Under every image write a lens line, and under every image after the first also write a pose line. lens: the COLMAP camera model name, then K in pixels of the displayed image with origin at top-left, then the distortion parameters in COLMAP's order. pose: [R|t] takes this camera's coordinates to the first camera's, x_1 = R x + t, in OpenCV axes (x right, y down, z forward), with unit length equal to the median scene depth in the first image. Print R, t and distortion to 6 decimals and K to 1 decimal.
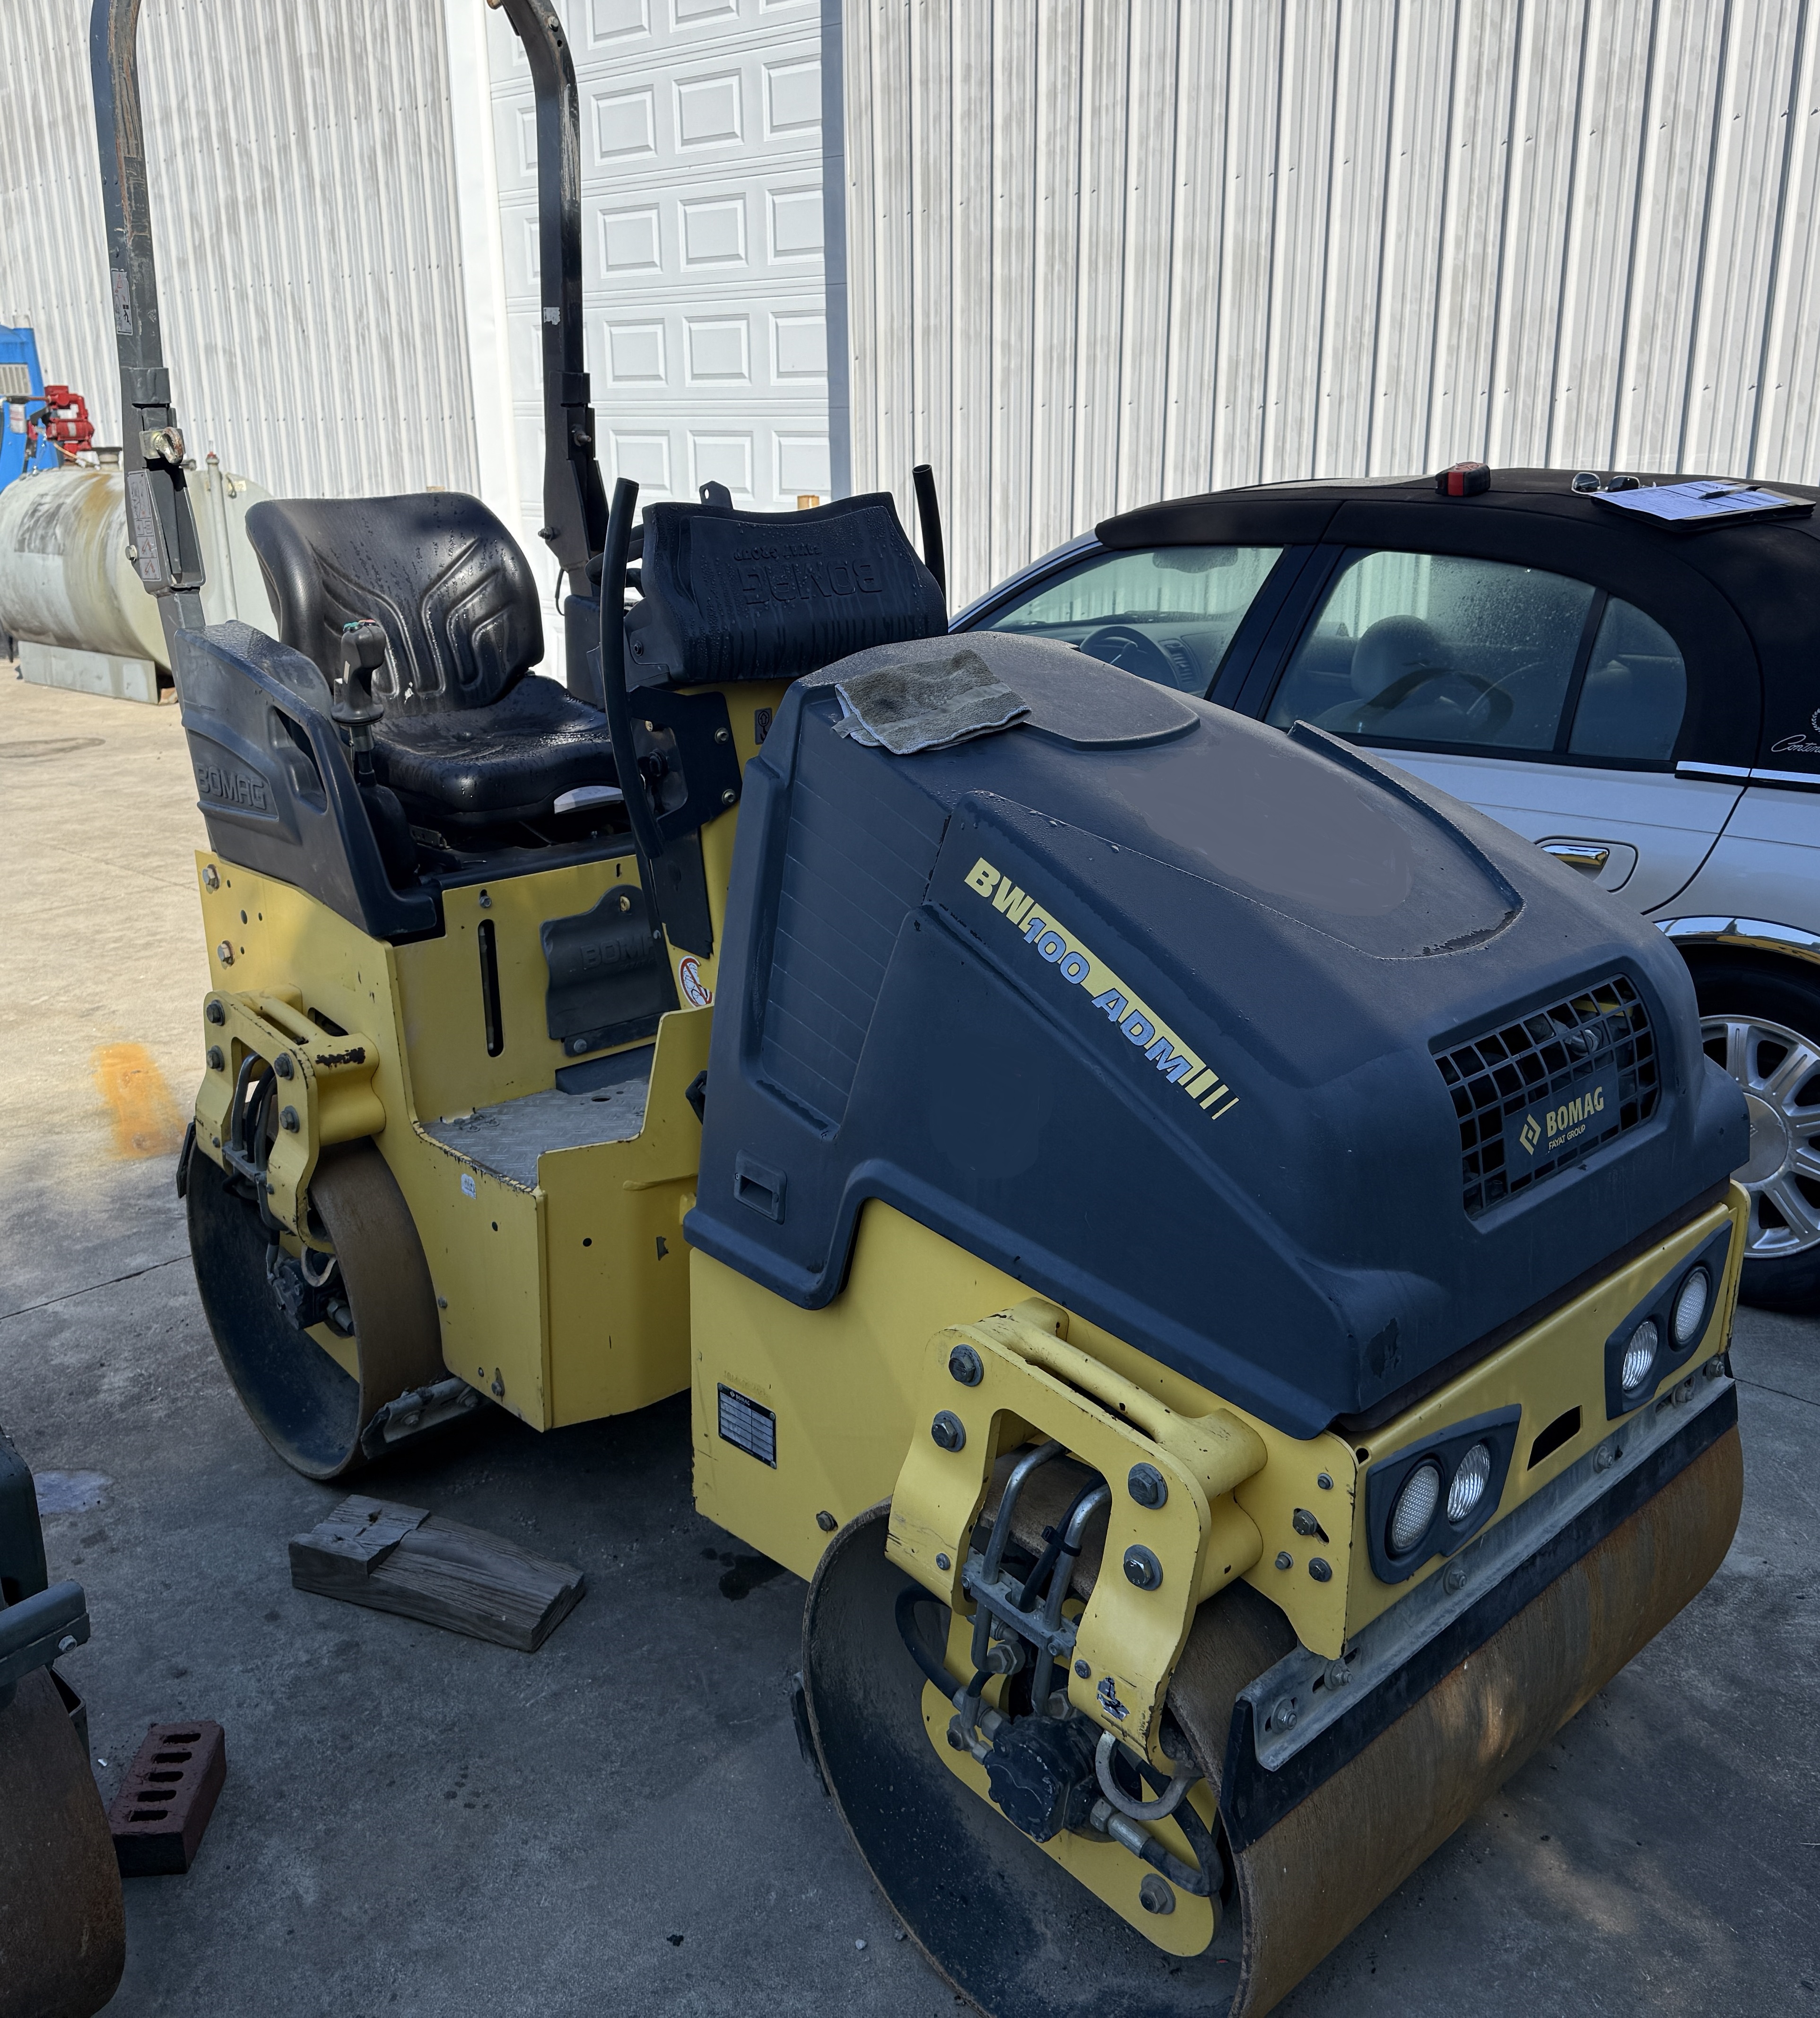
lens RADIAL K [[1873.8, 0, 905.2], [0, 1873.8, 1004.6], [0, 0, 1]] dist [0.069674, 0.000000]
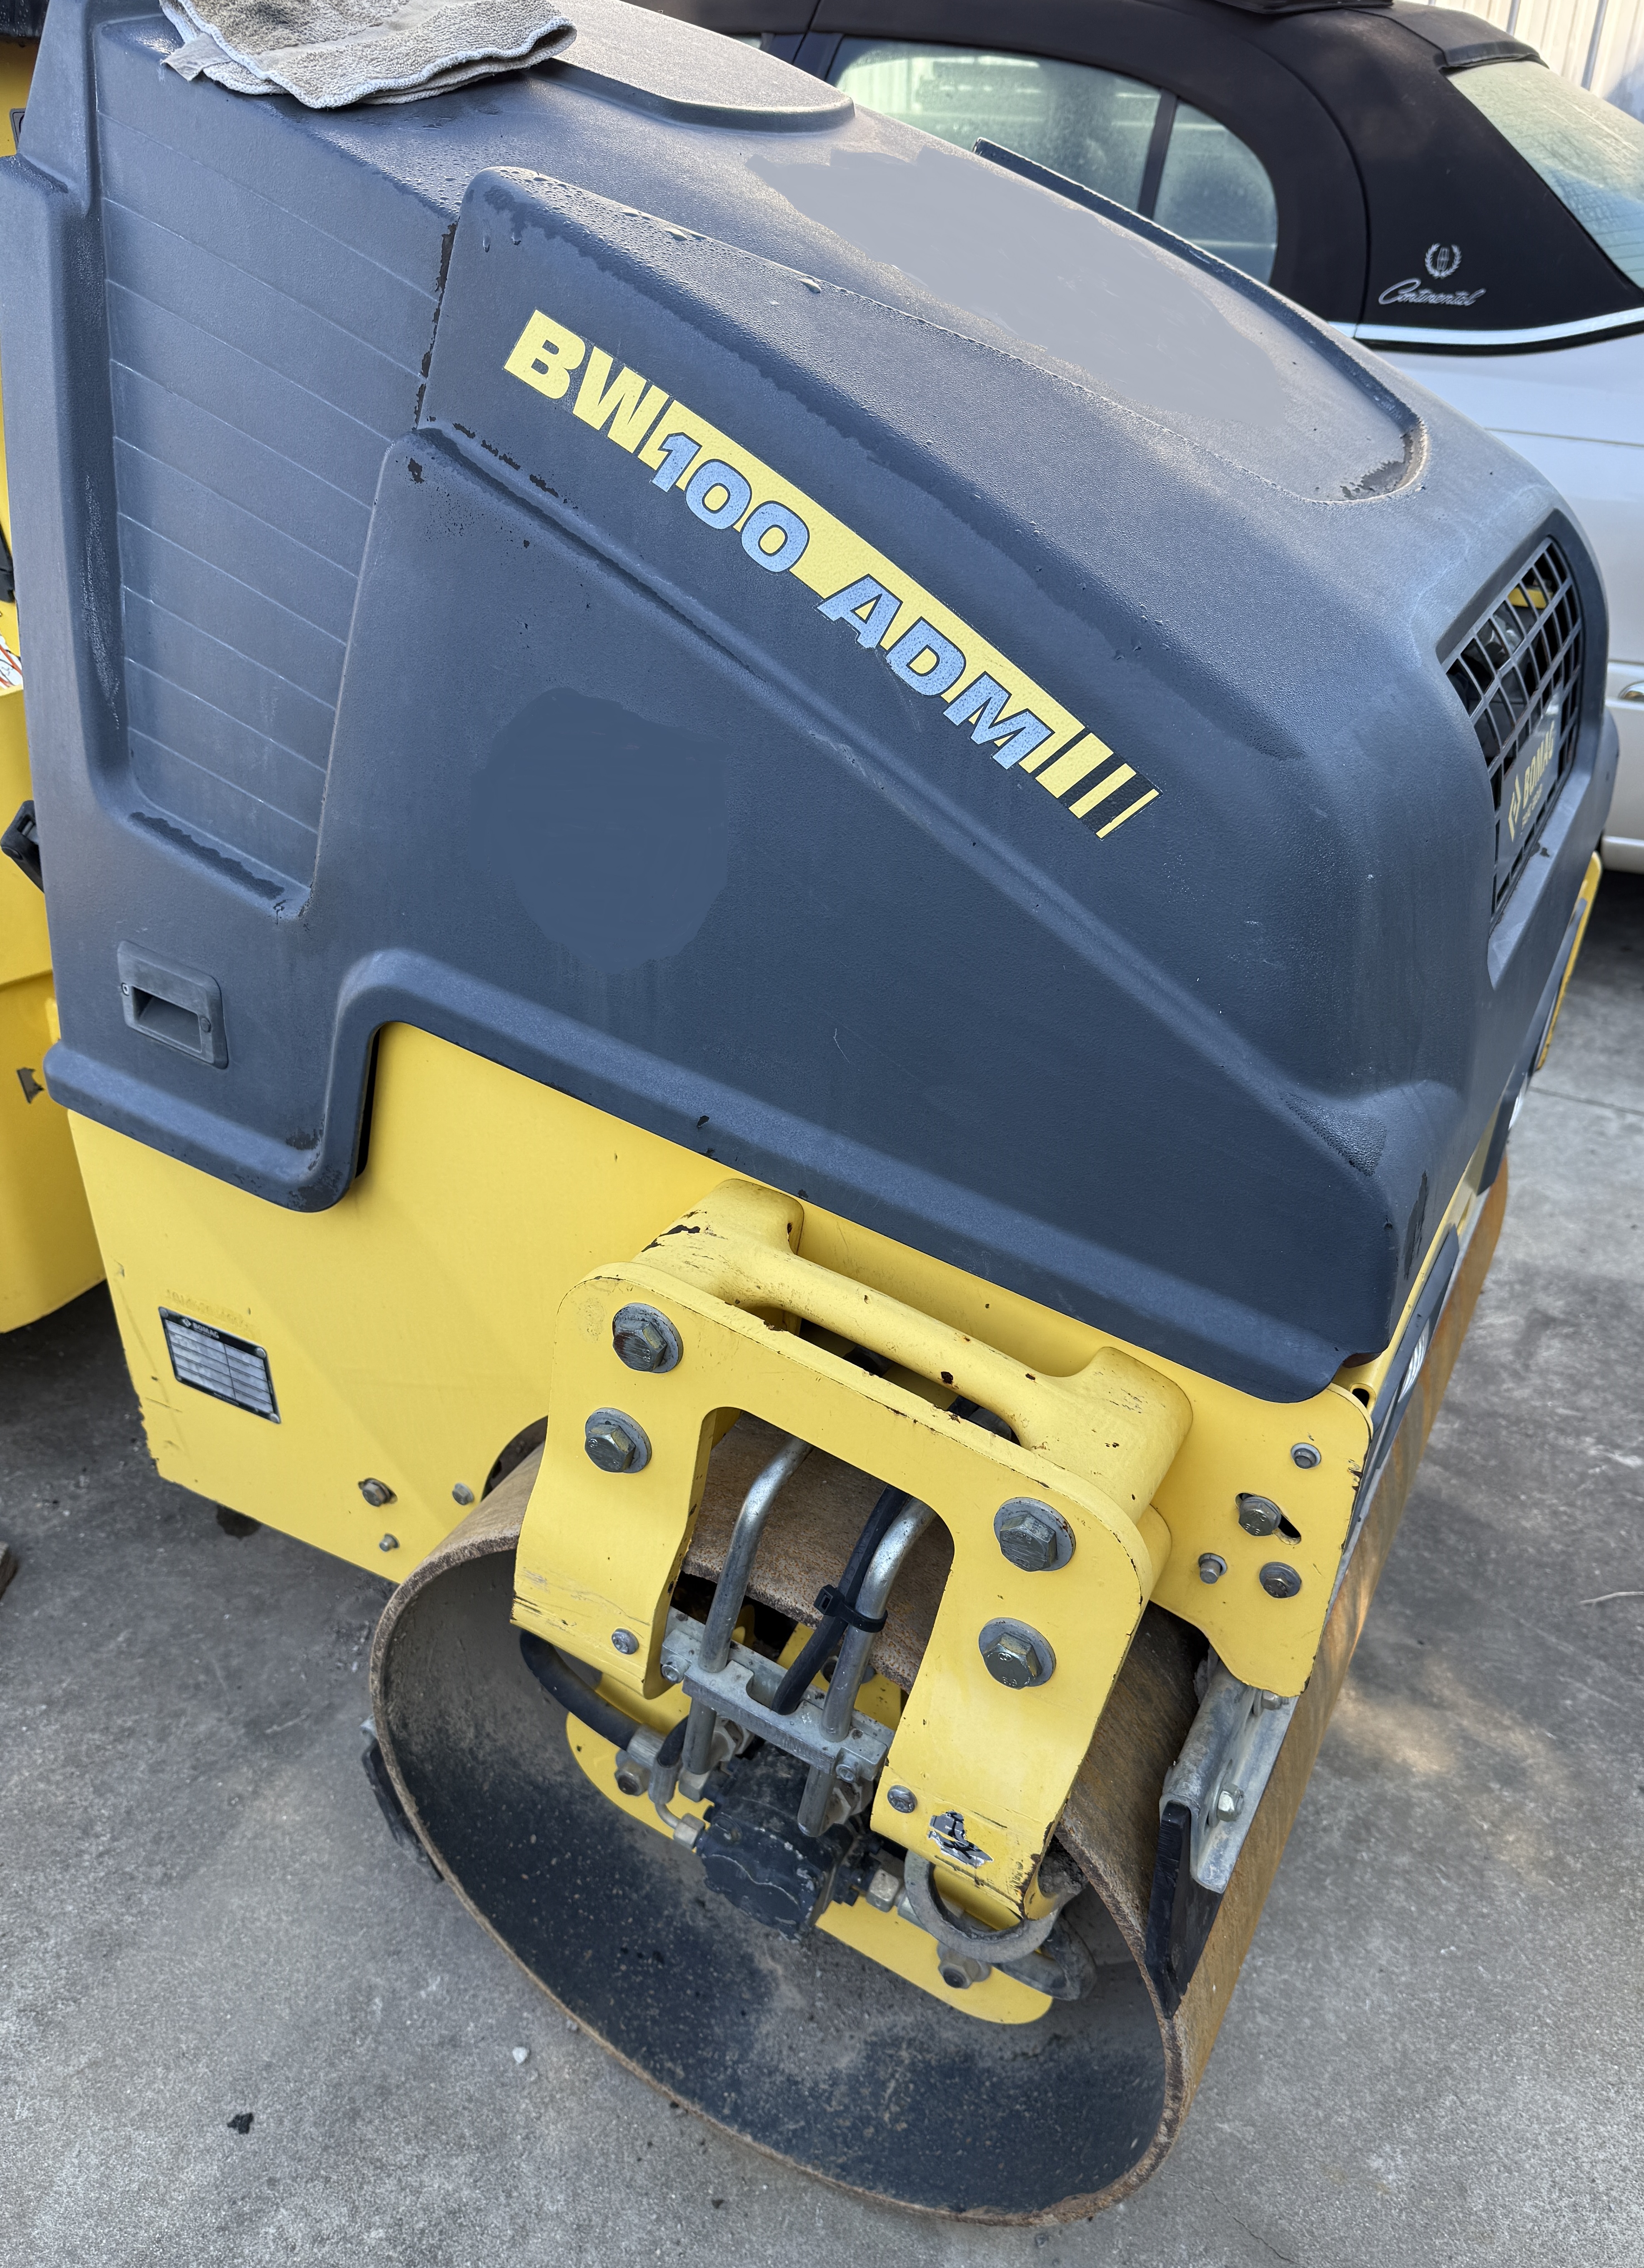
lens RADIAL K [[1667.9, 0, 887.0], [0, 1667.9, 1185.0], [0, 0, 1]] dist [0.042844, -0.056165]
pose [[0.947603, -0.142772, 0.285771, -0.027572], [0.055246, 0.954332, 0.293595, 0.013127], [-0.314638, -0.262424, 0.912215, 0.490641]]
